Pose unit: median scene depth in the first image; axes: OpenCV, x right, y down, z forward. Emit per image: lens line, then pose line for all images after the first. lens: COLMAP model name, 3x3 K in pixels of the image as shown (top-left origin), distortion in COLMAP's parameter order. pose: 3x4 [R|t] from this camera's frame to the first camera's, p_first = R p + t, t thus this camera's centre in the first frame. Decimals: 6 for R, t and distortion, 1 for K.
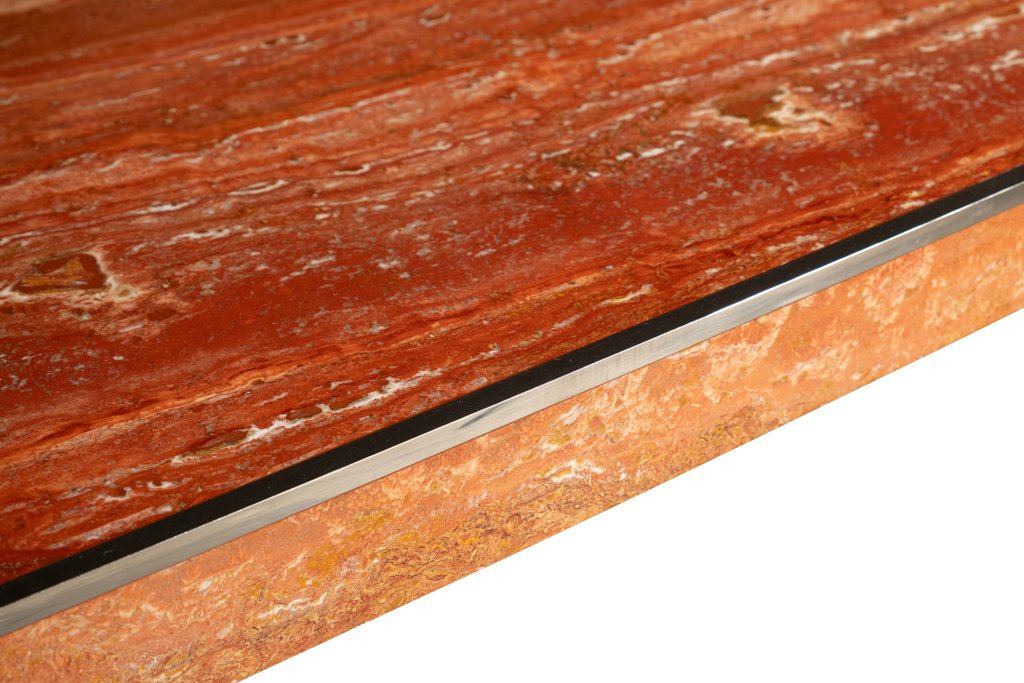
lens RADIAL K [[1623.0, 0, 511.8], [0, 1623.0, 341.5], [0, 0, 1]] dist [0.009414, 0.000000]
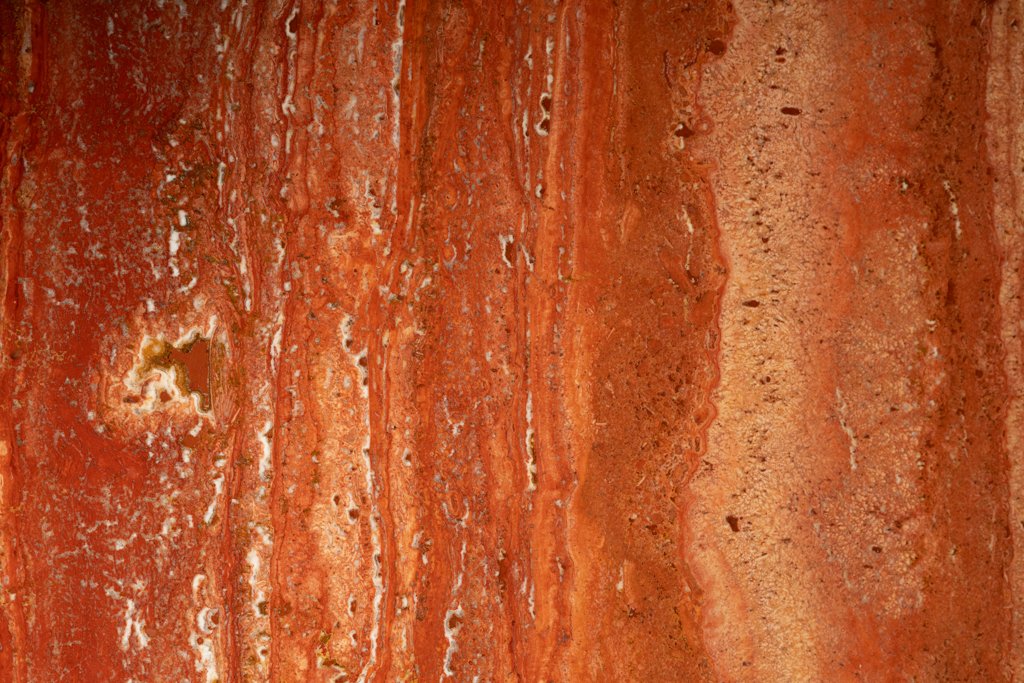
lens RADIAL K [[1623.0, 0, 511.9], [0, 1623.0, 341.6], [0, 0, 1]] dist [0.009414, 0.000000]
pose [[-0.492088, 0.853742, -0.170217, 0.216550], [-0.799960, -0.366335, 0.475251, -0.848439], [0.343385, 0.370032, 0.863228, 0.102196]]
